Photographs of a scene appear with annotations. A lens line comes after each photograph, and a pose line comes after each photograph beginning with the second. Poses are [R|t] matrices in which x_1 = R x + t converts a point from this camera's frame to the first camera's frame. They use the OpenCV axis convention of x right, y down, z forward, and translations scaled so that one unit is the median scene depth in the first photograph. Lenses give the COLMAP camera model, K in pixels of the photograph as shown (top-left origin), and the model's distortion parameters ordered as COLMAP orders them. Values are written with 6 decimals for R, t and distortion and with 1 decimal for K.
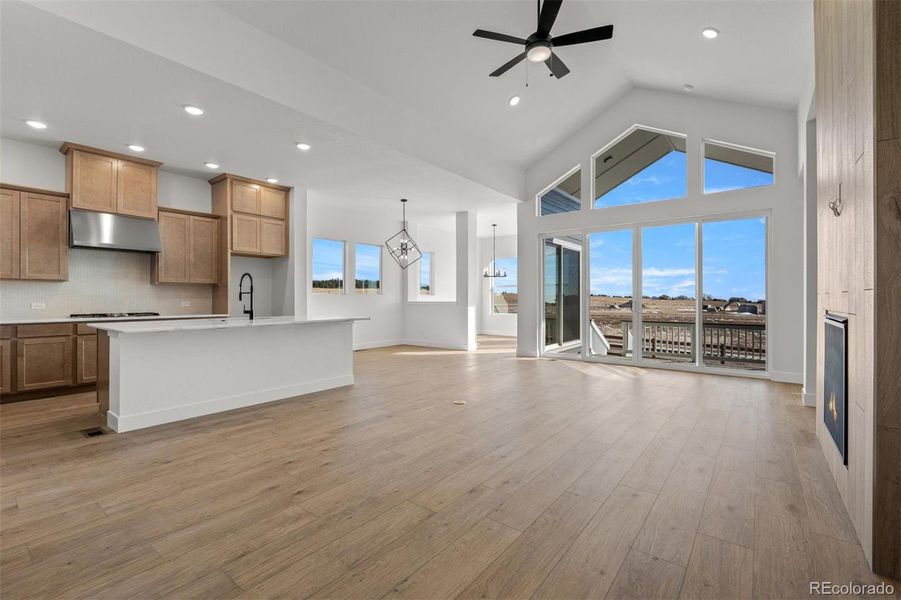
lens RADIAL K [[397.5, 0, 449.5], [0, 397.5, 298.8], [0, 0, 1]] dist [-0.001052, -0.001133]
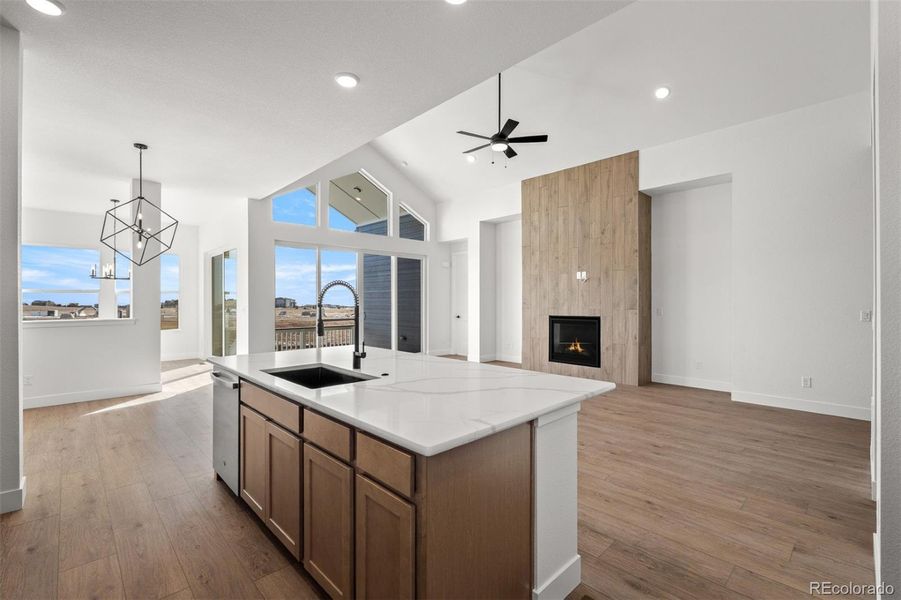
lens RADIAL K [[397.5, 0, 449.0], [0, 397.5, 300.2], [0, 0, 1]] dist [-0.001052, -0.001133]
pose [[0.140020, 0.000719, 0.990148, -0.834581], [0.002836, 0.999995, -0.001127, -0.032694], [-0.990145, 0.002966, 0.140017, 0.652721]]
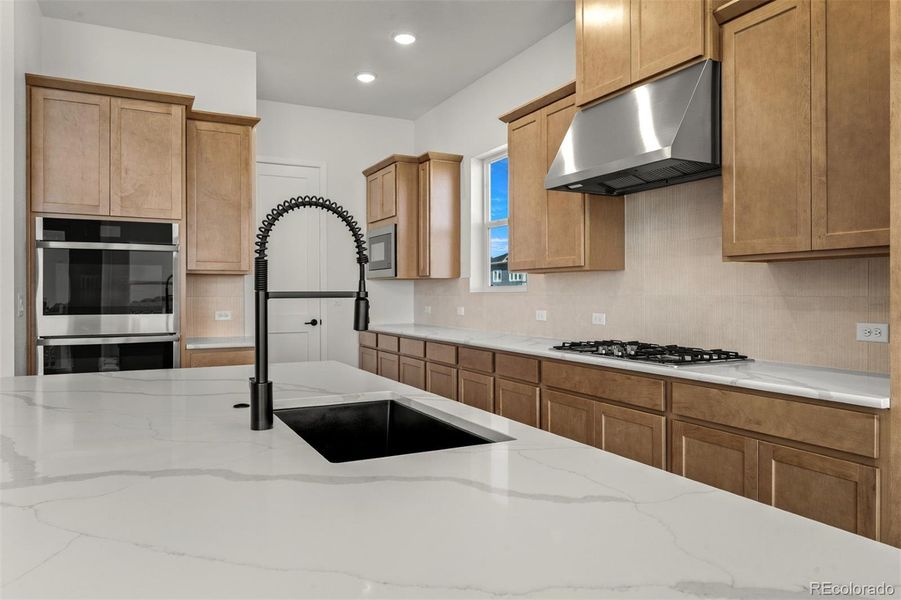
lens RADIAL K [[603.0, 0, 444.5], [0, 603.0, 300.8], [0, 0, 1]] dist [-0.006277, 0.000188]
pose [[-0.418421, 0.011552, -0.908180, -0.214916], [-0.000545, 0.999916, 0.012970, -0.013306], [0.908253, 0.005921, -0.418380, 0.986714]]
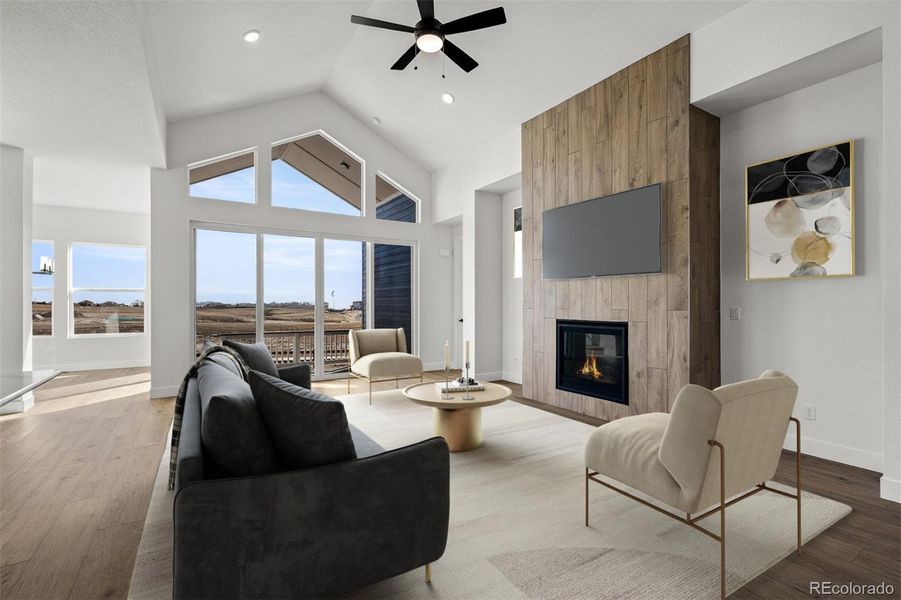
lens RADIAL K [[407.4, 0, 452.1], [0, 407.4, 302.7], [0, 0, 1]] dist [-0.000108, -0.000473]
pose [[0.332220, 0.001618, 0.943201, -0.416237], [0.002832, 0.999992, -0.002714, -0.017949], [-0.943198, 0.003573, 0.332213, 0.432520]]
